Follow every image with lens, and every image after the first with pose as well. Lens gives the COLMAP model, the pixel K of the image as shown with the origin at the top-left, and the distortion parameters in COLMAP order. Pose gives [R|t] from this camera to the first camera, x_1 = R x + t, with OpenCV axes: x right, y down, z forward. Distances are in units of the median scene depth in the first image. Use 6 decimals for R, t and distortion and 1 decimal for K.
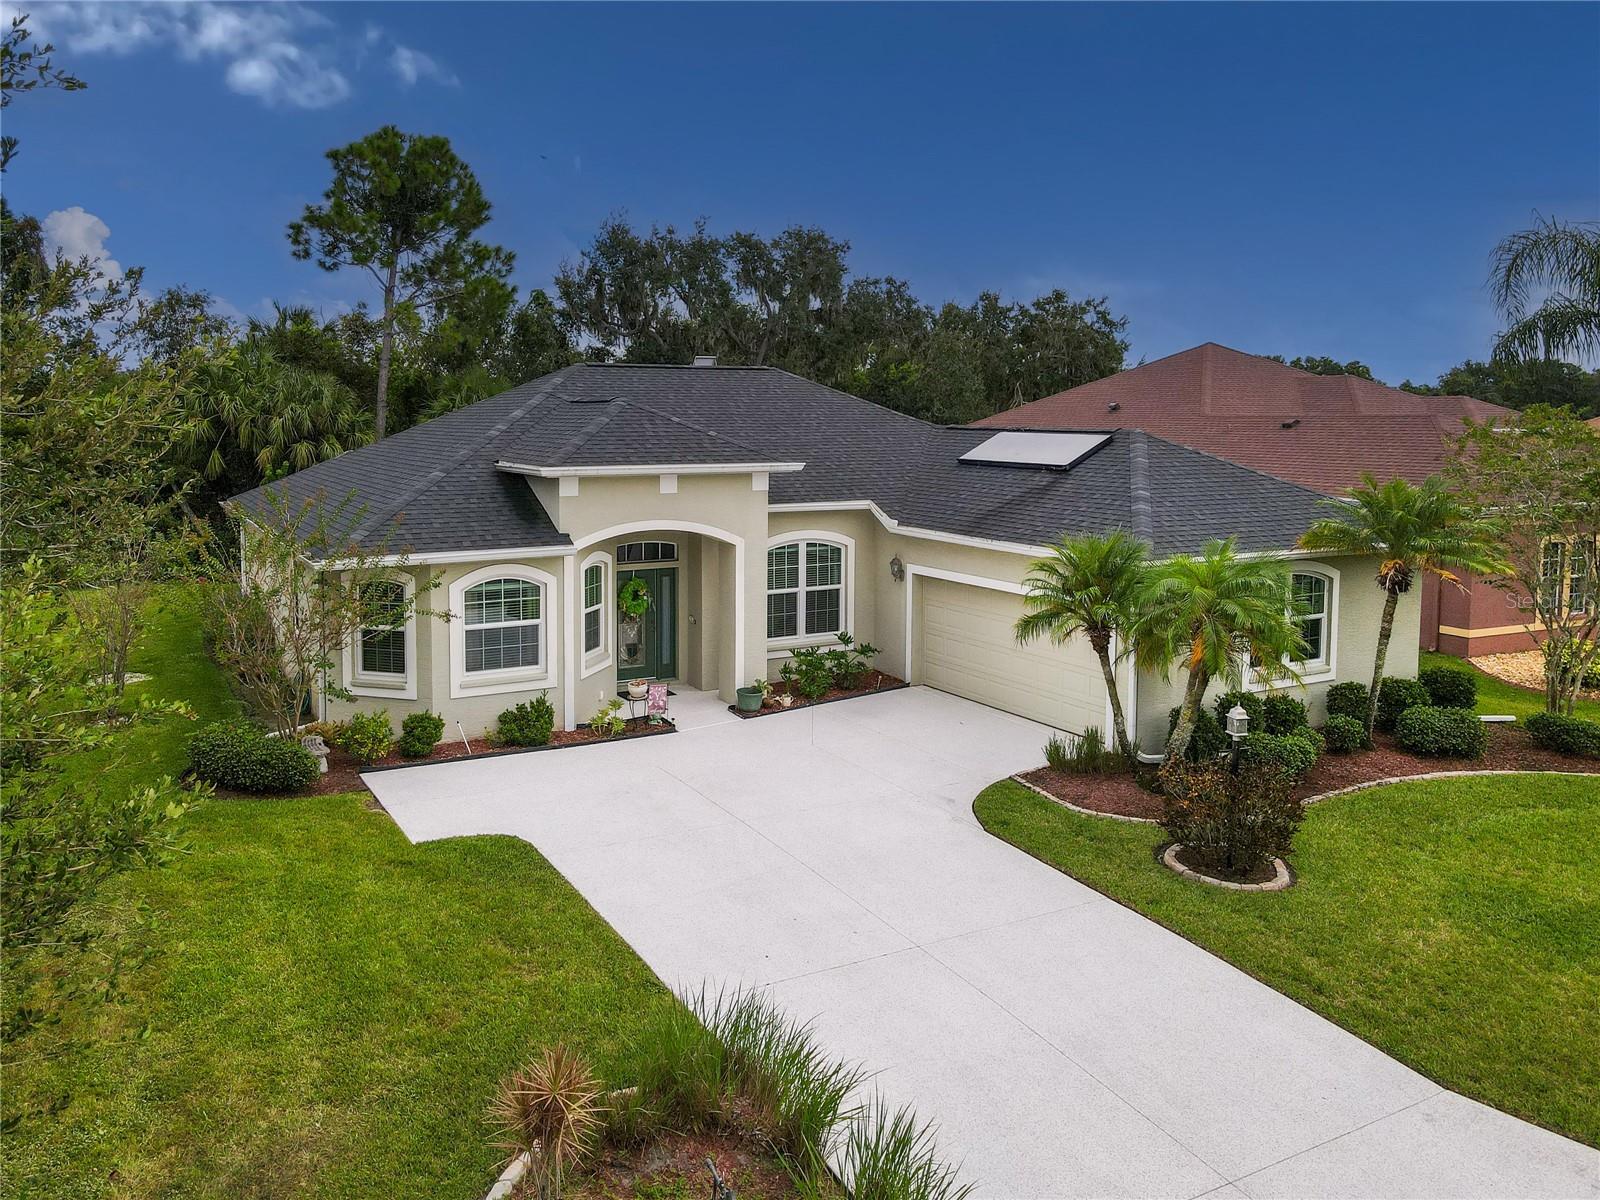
lens RADIAL K [[1261.0, 0, 754.9], [0, 1261.0, 510.2], [0, 0, 1]] dist [-0.004906, -0.000034]
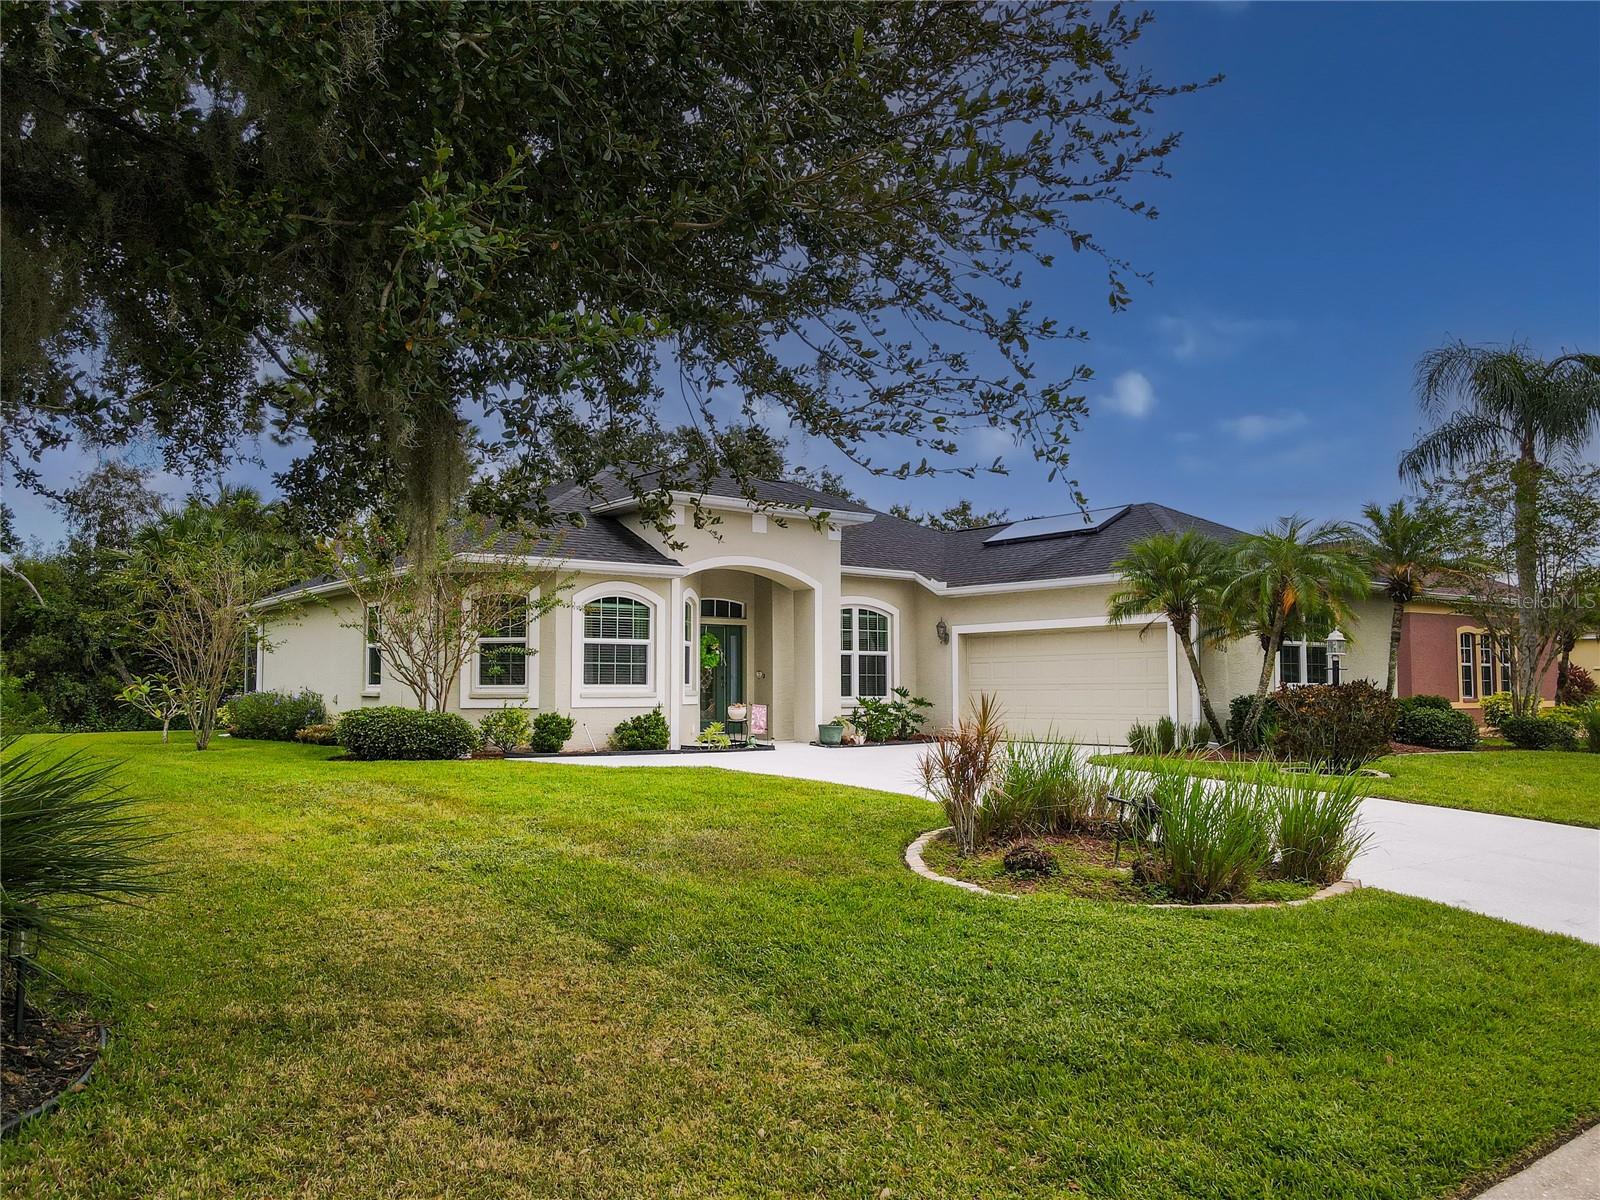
lens RADIAL K [[1265.7, 0, 800.0], [0, 1265.7, 600.0], [0, 0, 1]] dist [-0.009098, -0.001459]
pose [[0.985571, 0.004027, 0.169212, -0.216695], [0.024083, 0.986210, -0.163738, 0.220102], [-0.167538, 0.165450, 0.971883, -0.042560]]
